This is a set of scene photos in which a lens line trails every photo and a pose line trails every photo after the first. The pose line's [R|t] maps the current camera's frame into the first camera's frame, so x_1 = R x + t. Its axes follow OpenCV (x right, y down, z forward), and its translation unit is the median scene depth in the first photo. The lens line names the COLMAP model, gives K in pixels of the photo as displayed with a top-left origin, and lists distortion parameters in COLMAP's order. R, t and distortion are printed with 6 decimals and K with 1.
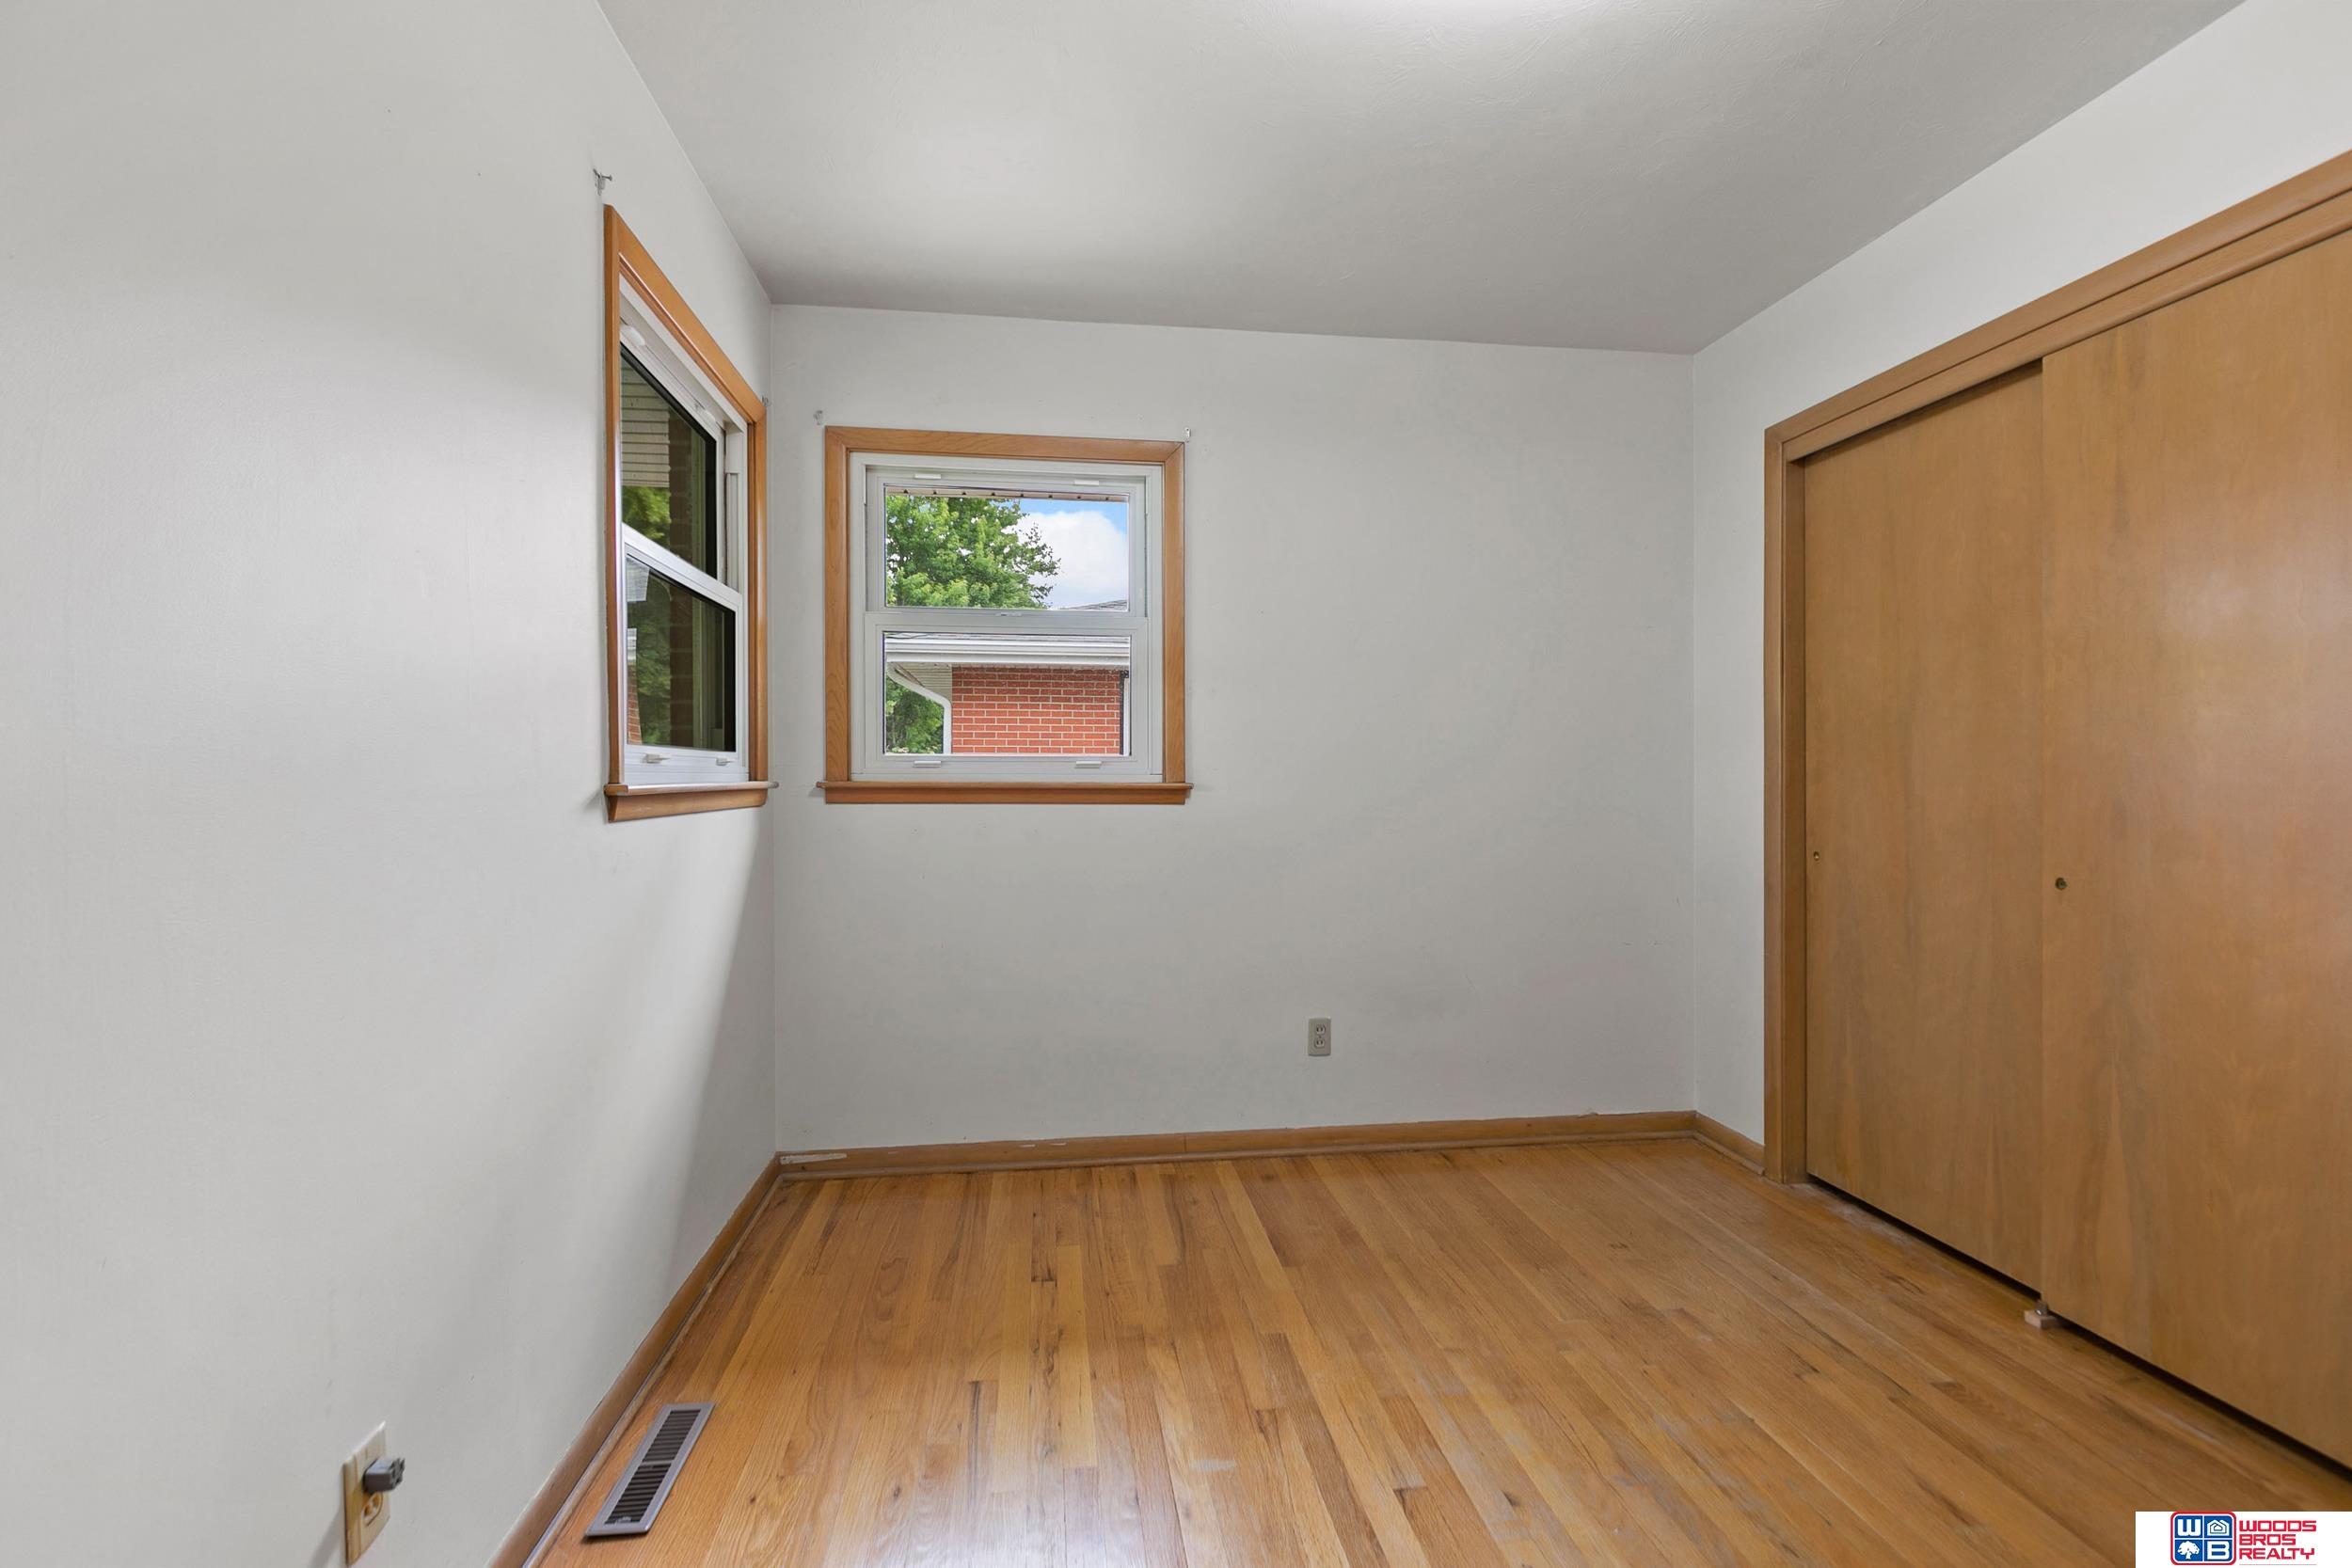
lens RADIAL K [[1061.1, 0, 1189.4], [0, 1061.1, 791.7], [0, 0, 1]] dist [0.007515, -0.002590]
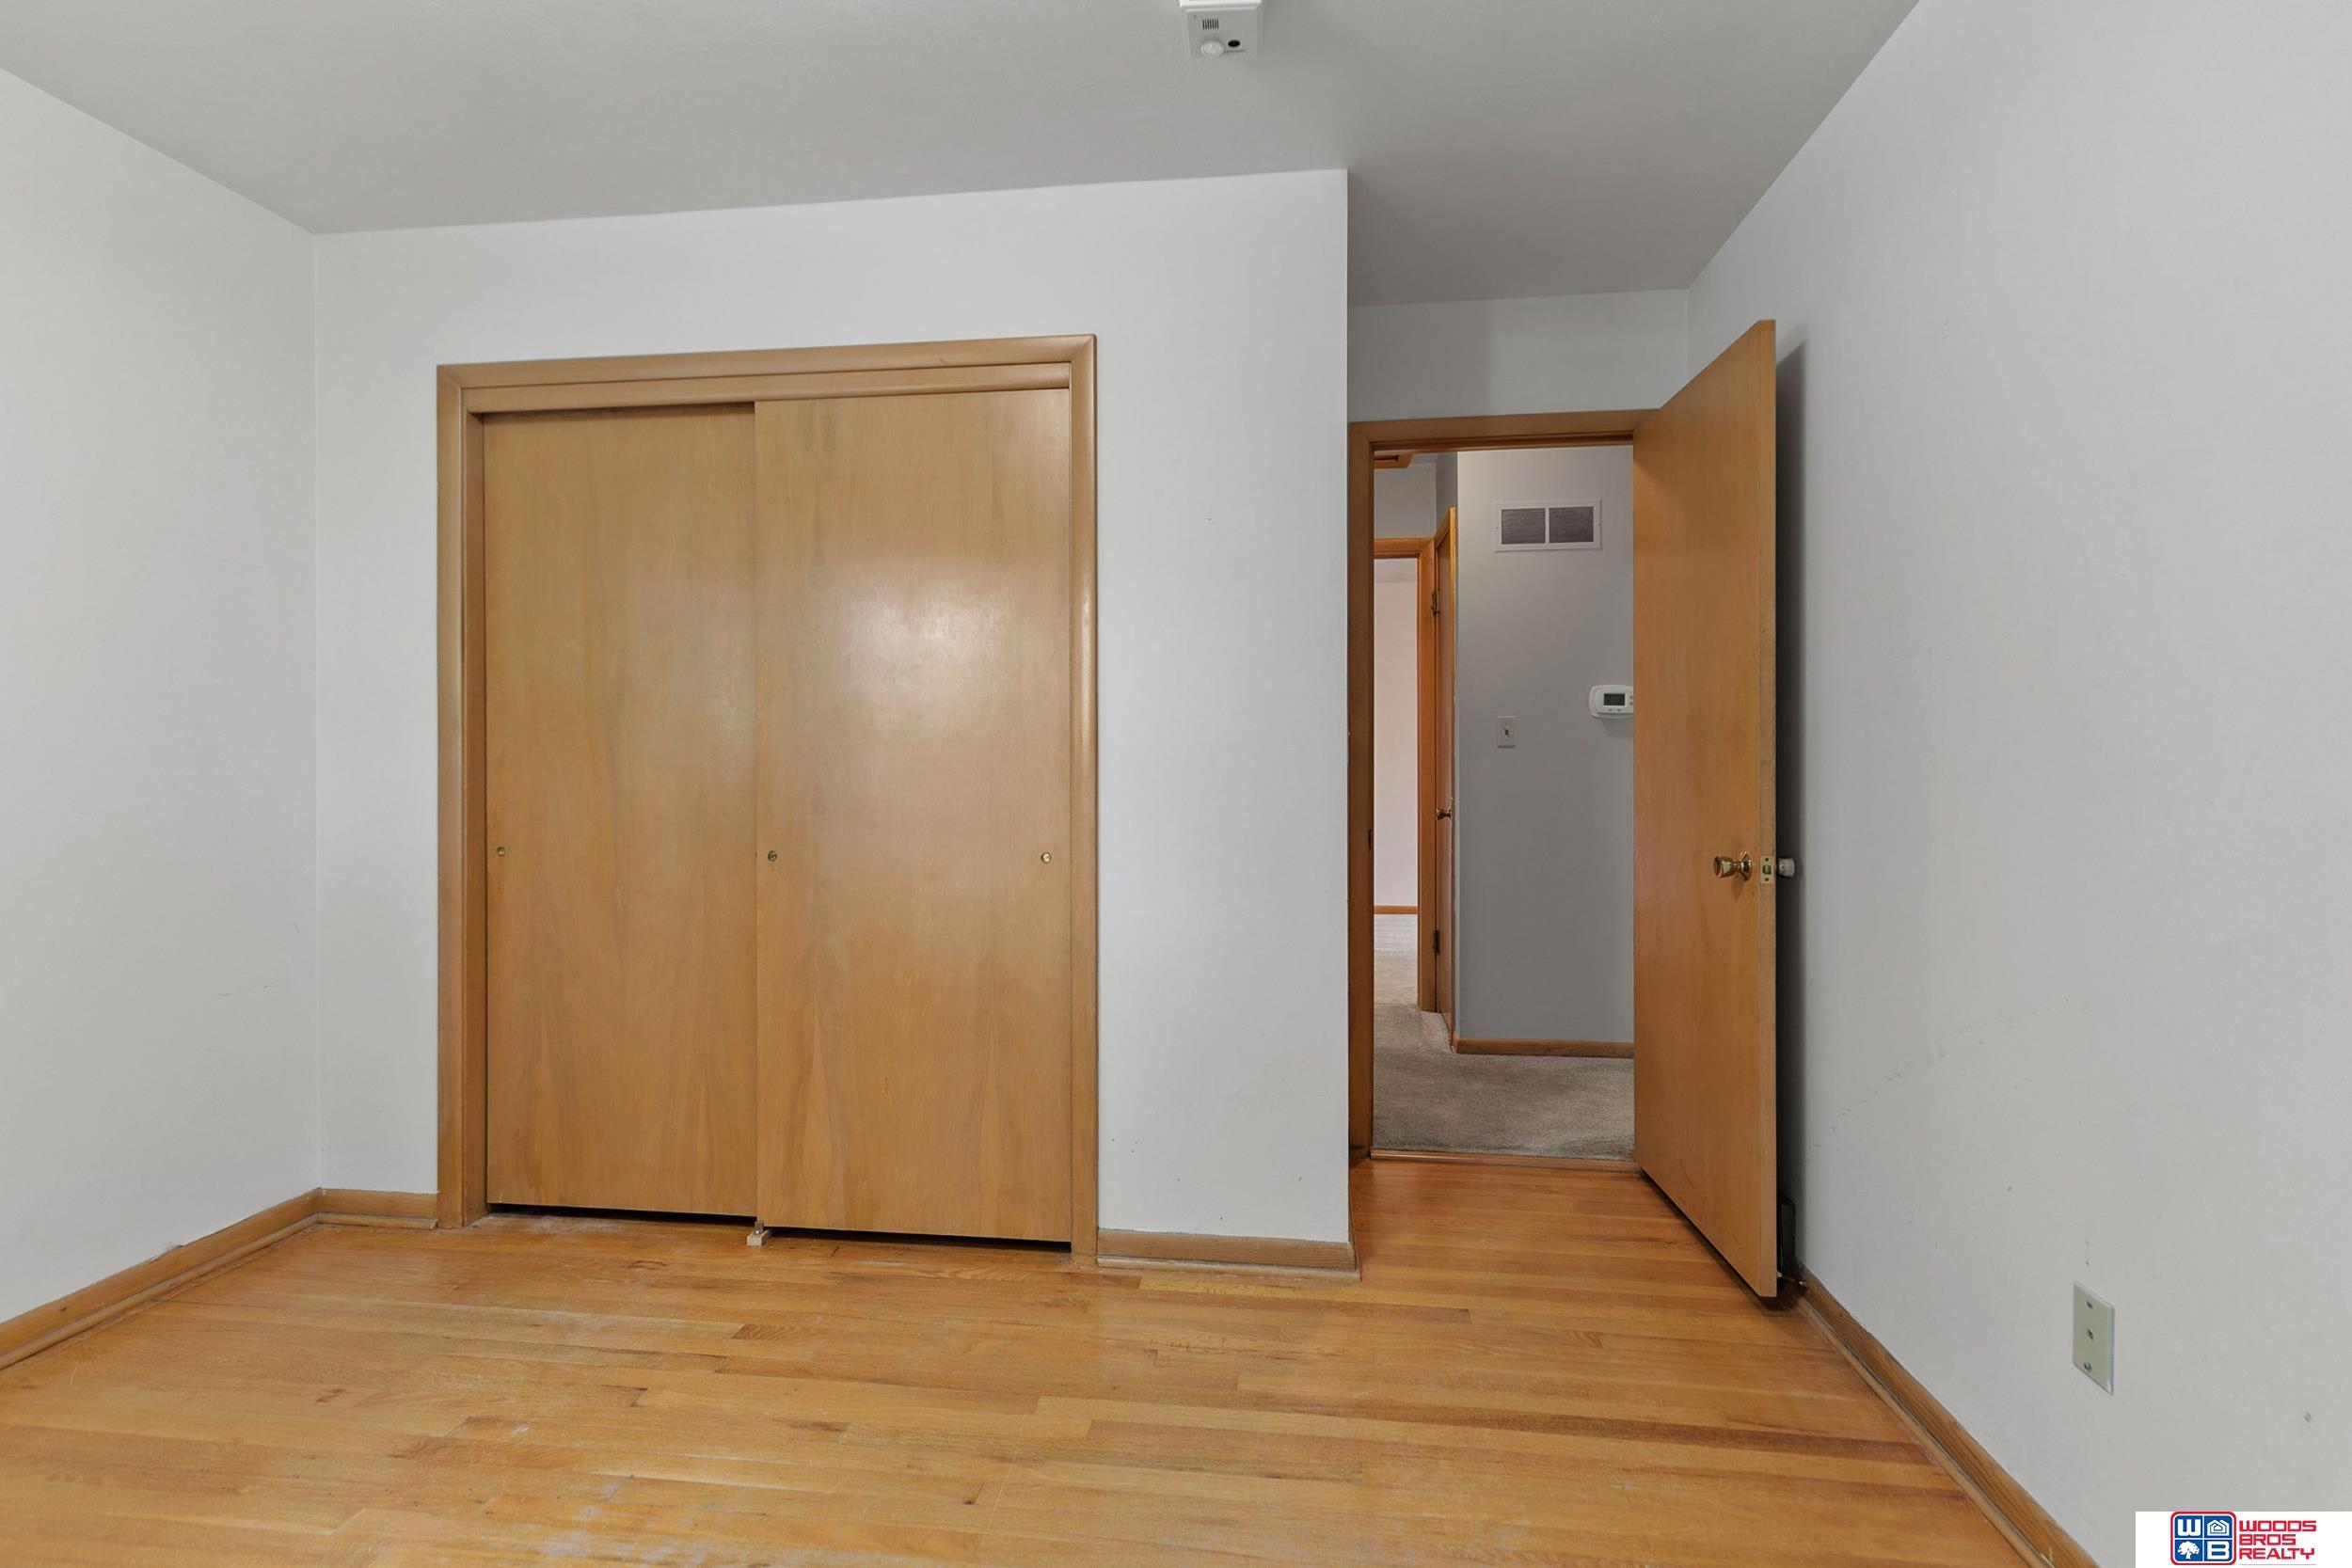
lens RADIAL K [[1061.1, 0, 1179.6], [0, 1061.1, 763.1], [0, 0, 1]] dist [0.007515, -0.002590]
pose [[0.254329, 0.000307, 0.967118, -0.184709], [0.014611, 0.999885, -0.004160, -0.004212], [-0.967007, 0.015188, 0.254295, 0.252022]]
